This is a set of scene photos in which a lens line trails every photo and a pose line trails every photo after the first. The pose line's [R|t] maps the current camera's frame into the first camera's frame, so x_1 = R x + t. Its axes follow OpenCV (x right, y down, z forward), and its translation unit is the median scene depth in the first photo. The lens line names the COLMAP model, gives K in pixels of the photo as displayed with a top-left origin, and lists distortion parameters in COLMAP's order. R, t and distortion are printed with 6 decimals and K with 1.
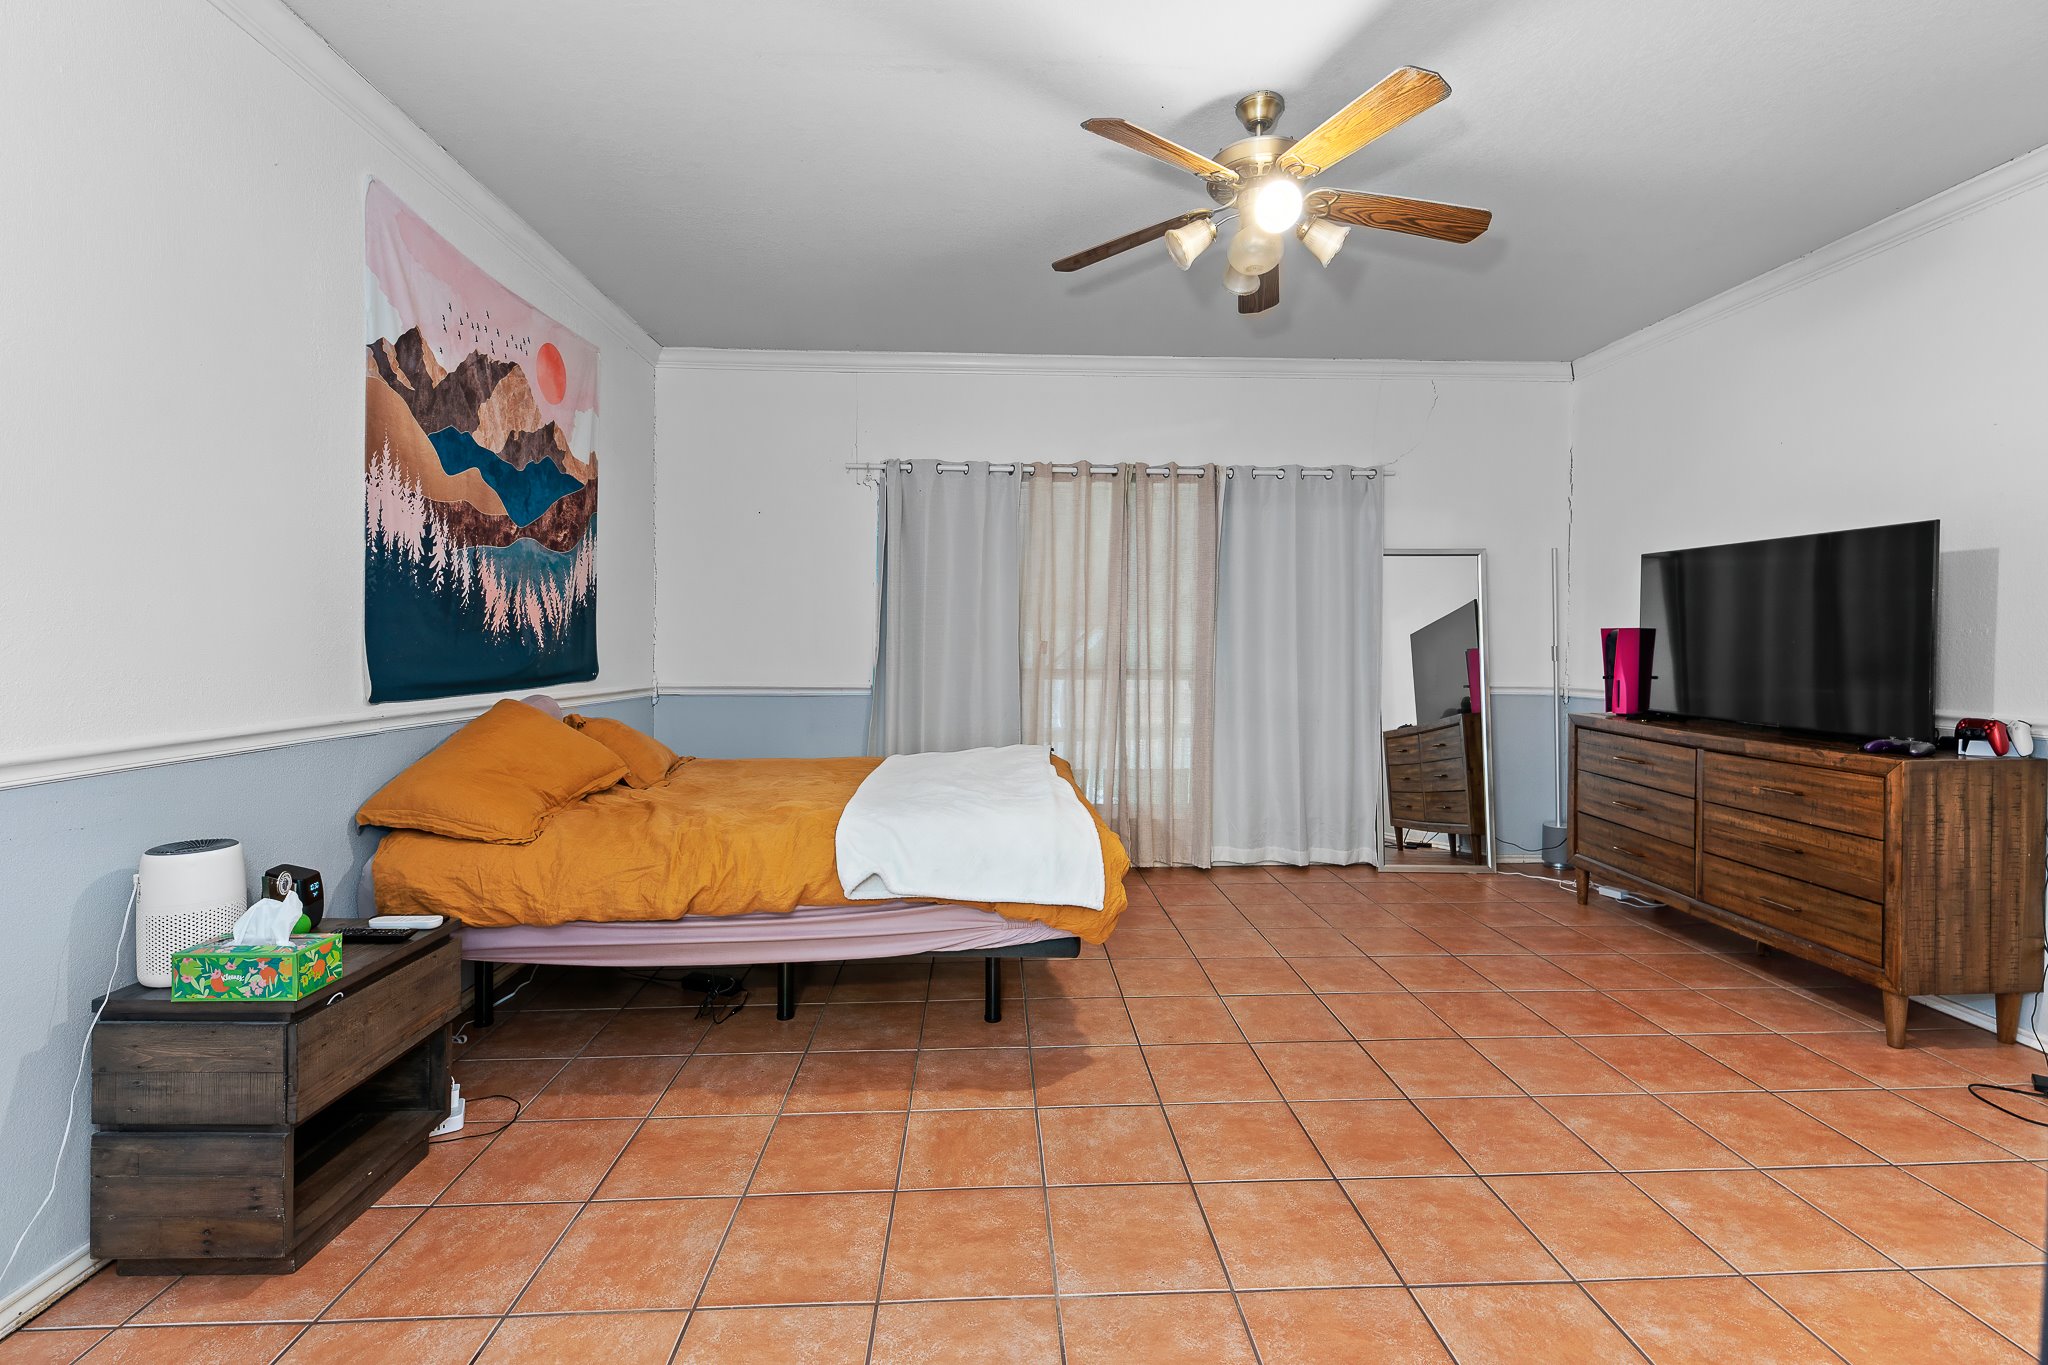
lens RADIAL K [[890.2, 0, 1025.4], [0, 890.2, 652.1], [0, 0, 1]] dist [0.013759, -0.003205]
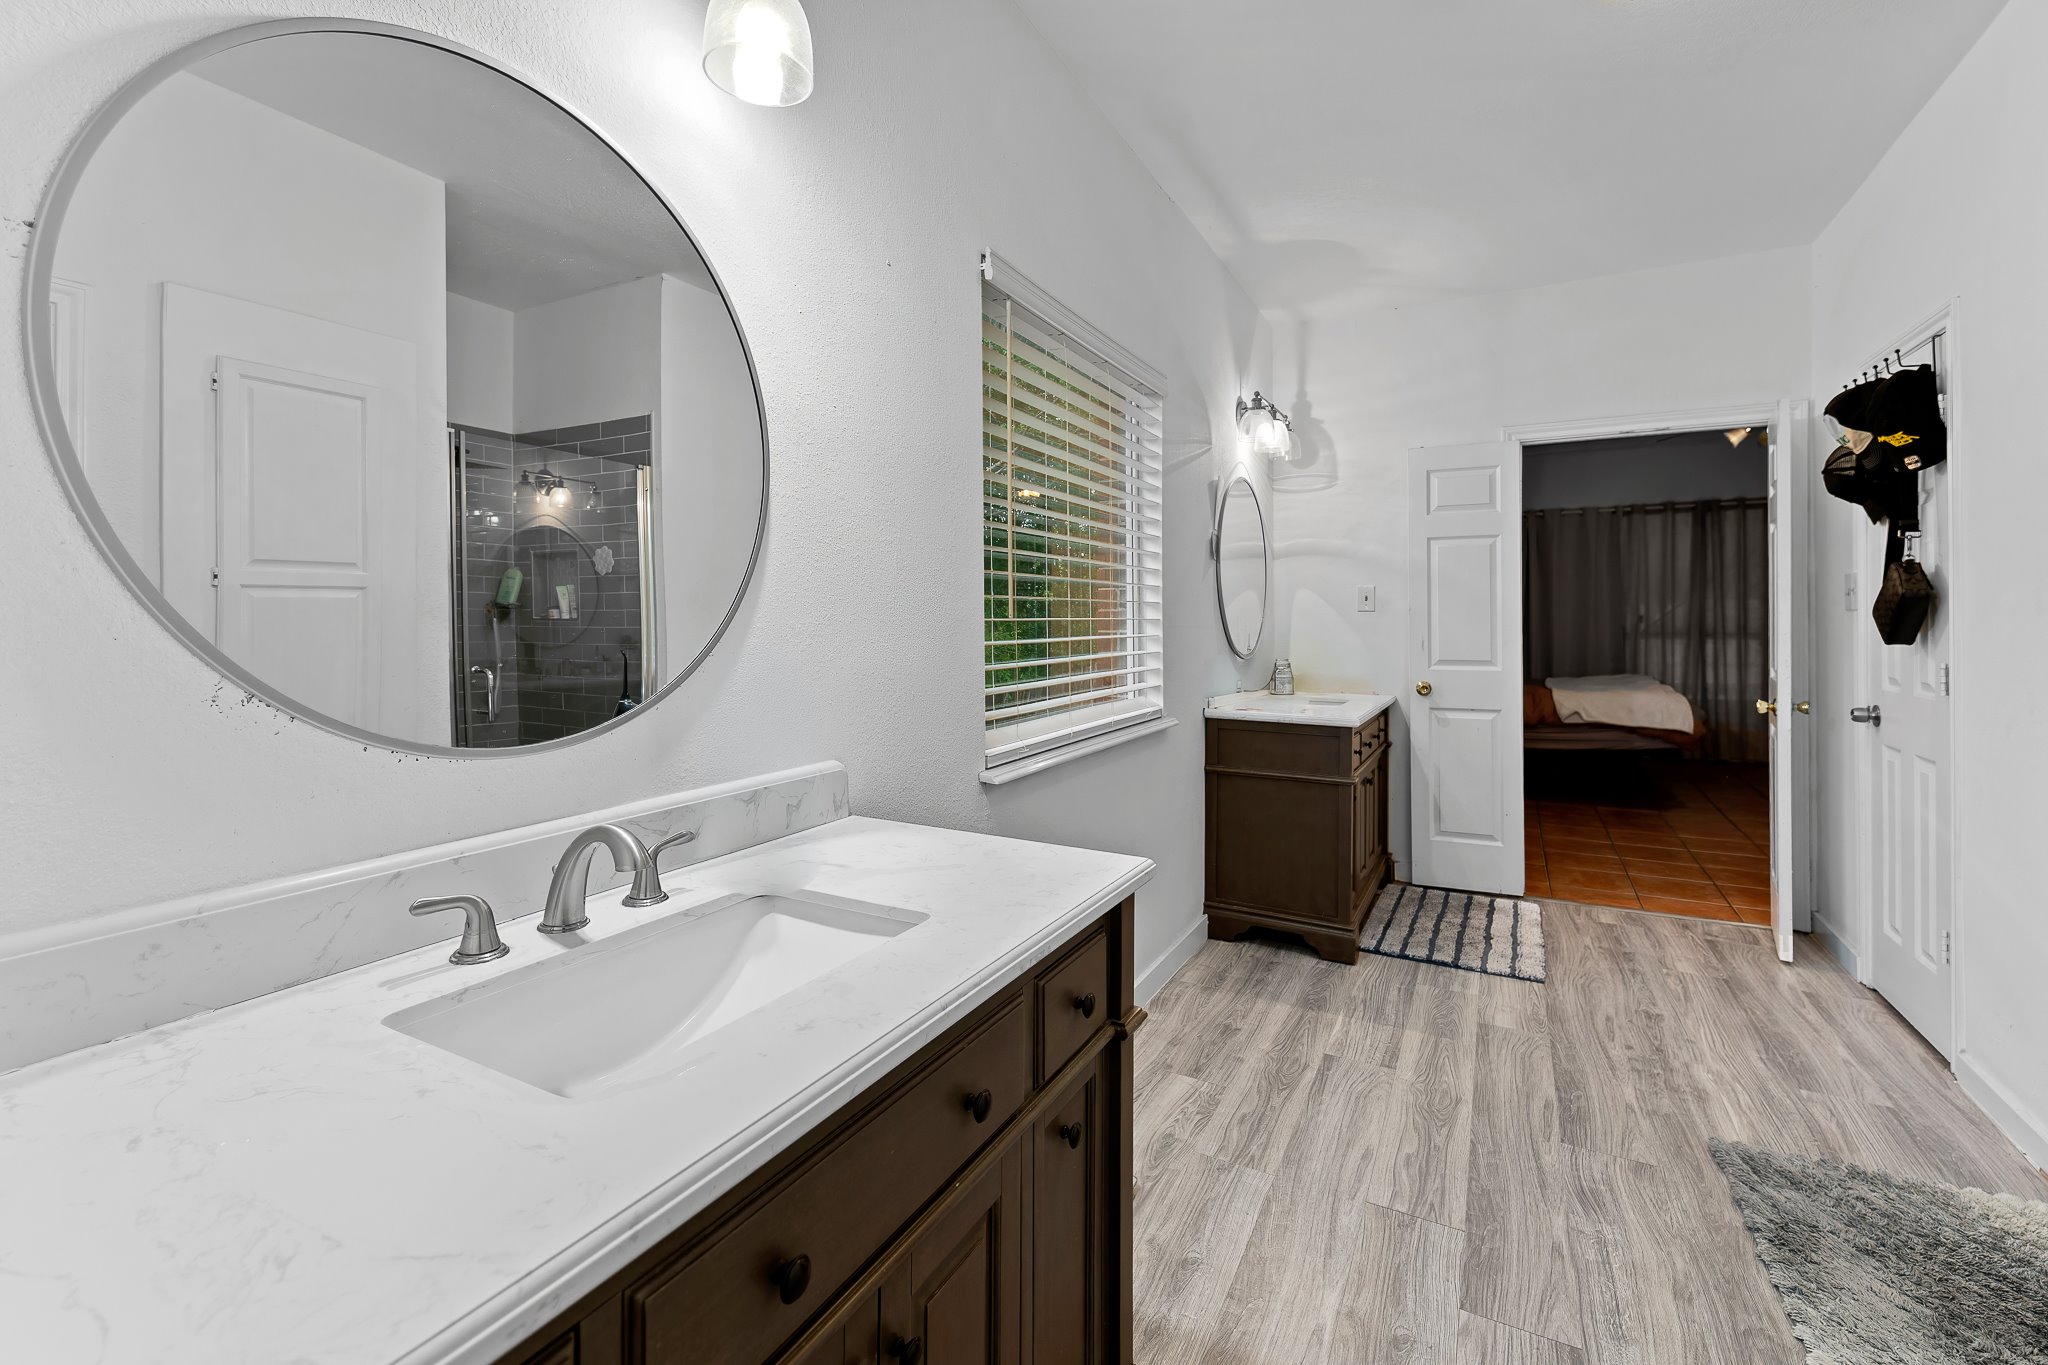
lens RADIAL K [[890.2, 0, 1029.8], [0, 890.2, 609.1], [0, 0, 1]] dist [0.013759, -0.003205]
pose [[0.855503, -0.013808, -0.517614, -0.134469], [0.004534, 0.999806, -0.019177, 0.004655], [0.517778, 0.014059, 0.855399, -1.494472]]
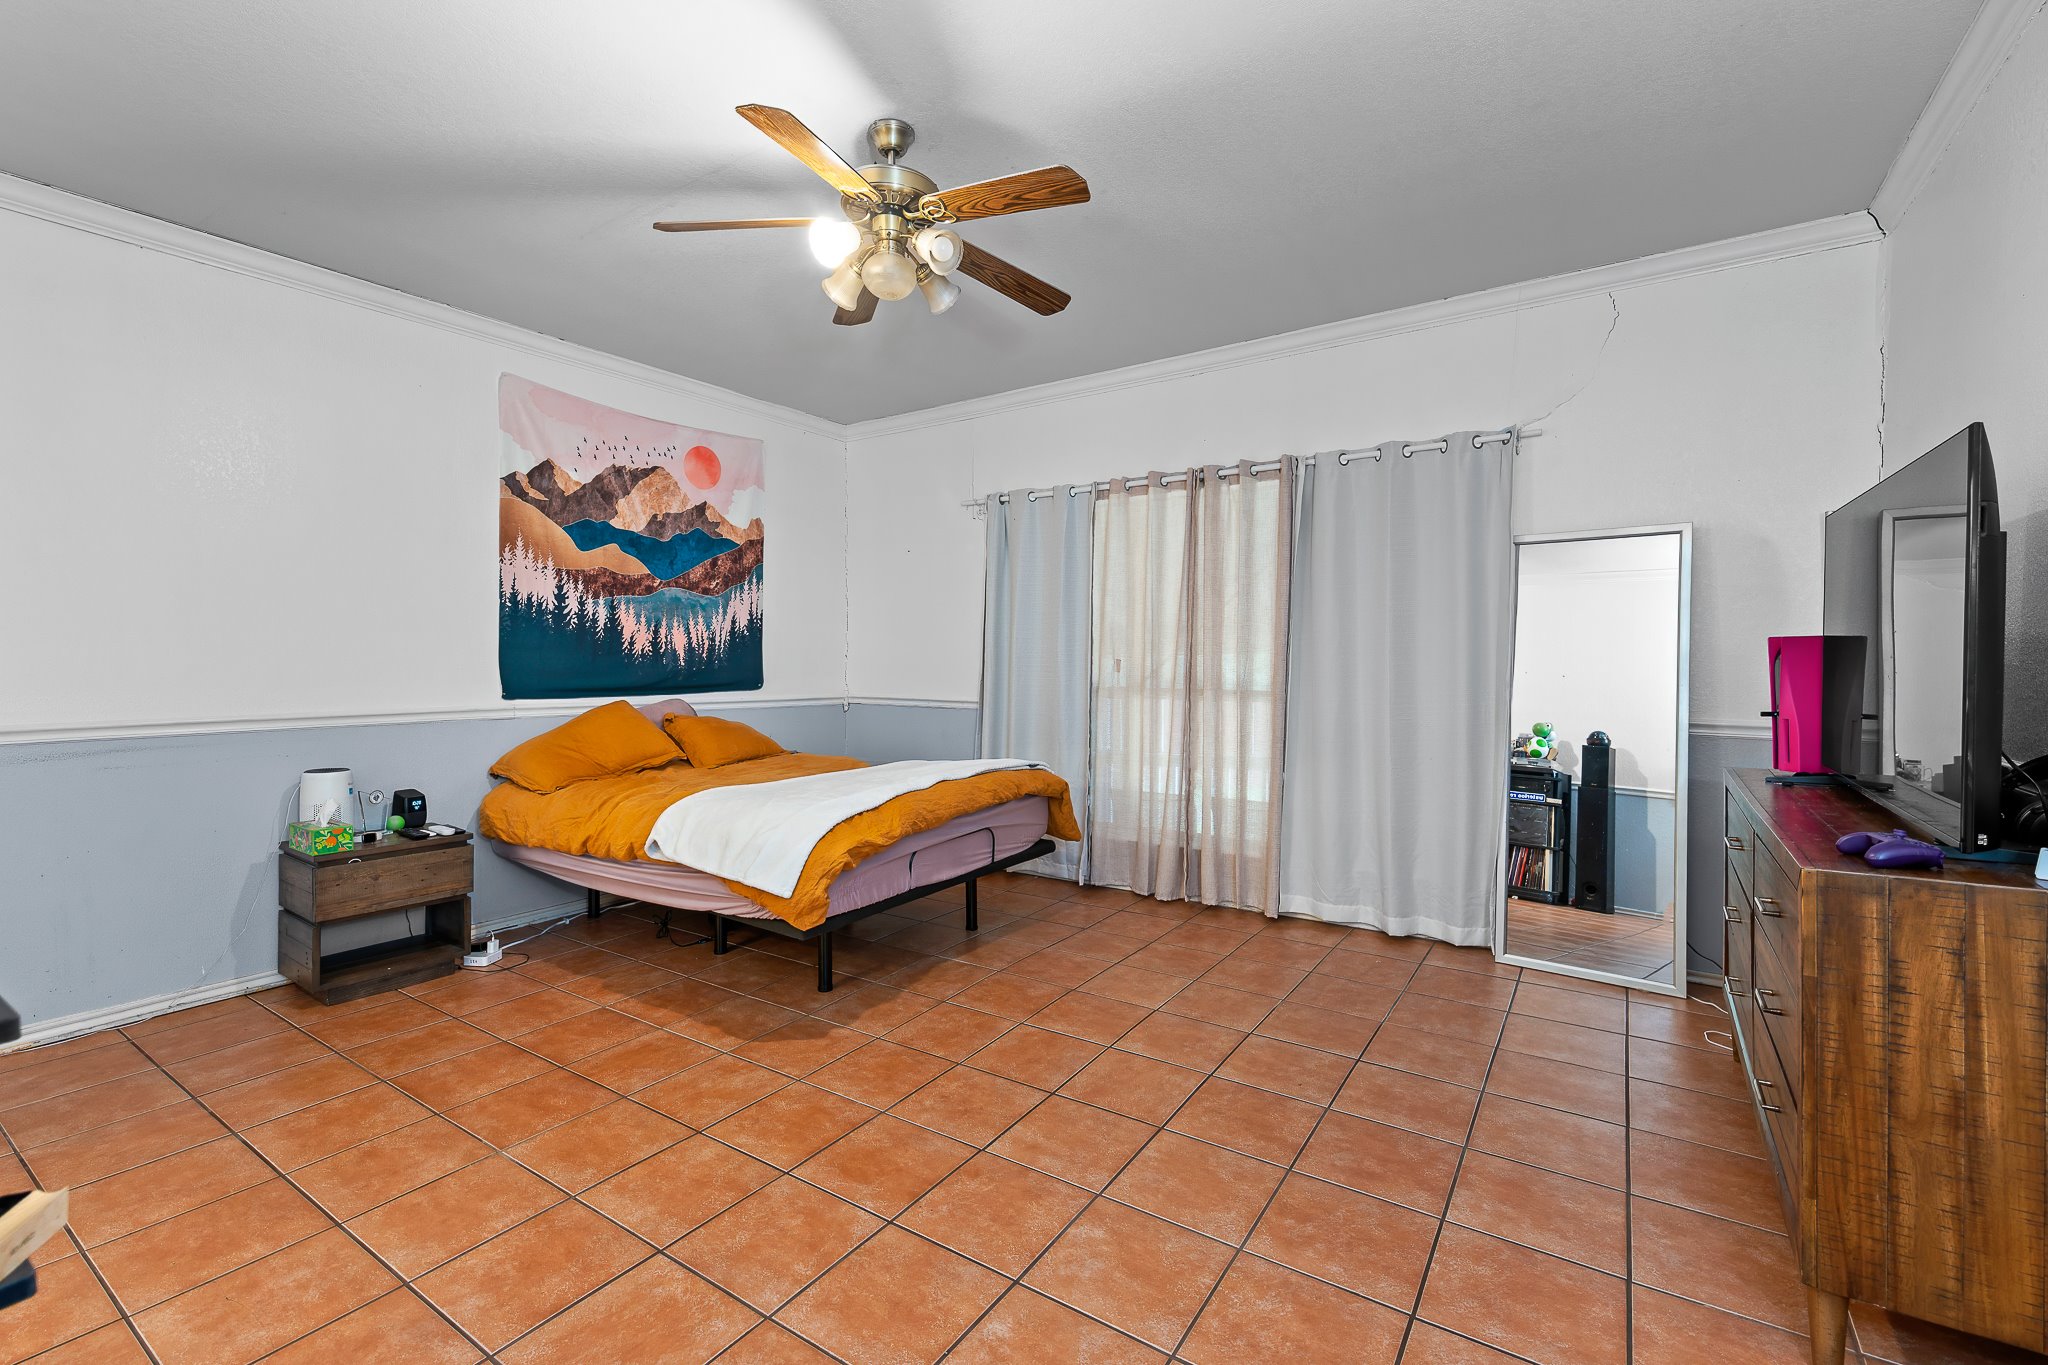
lens RADIAL K [[890.2, 0, 1020.2], [0, 890.2, 674.6], [0, 0, 1]] dist [0.013759, -0.003205]
pose [[0.798084, 0.007196, -0.602503, 0.839361], [-0.004412, 0.999972, 0.006099, -0.001431], [0.602530, -0.002210, 0.798093, 0.232655]]
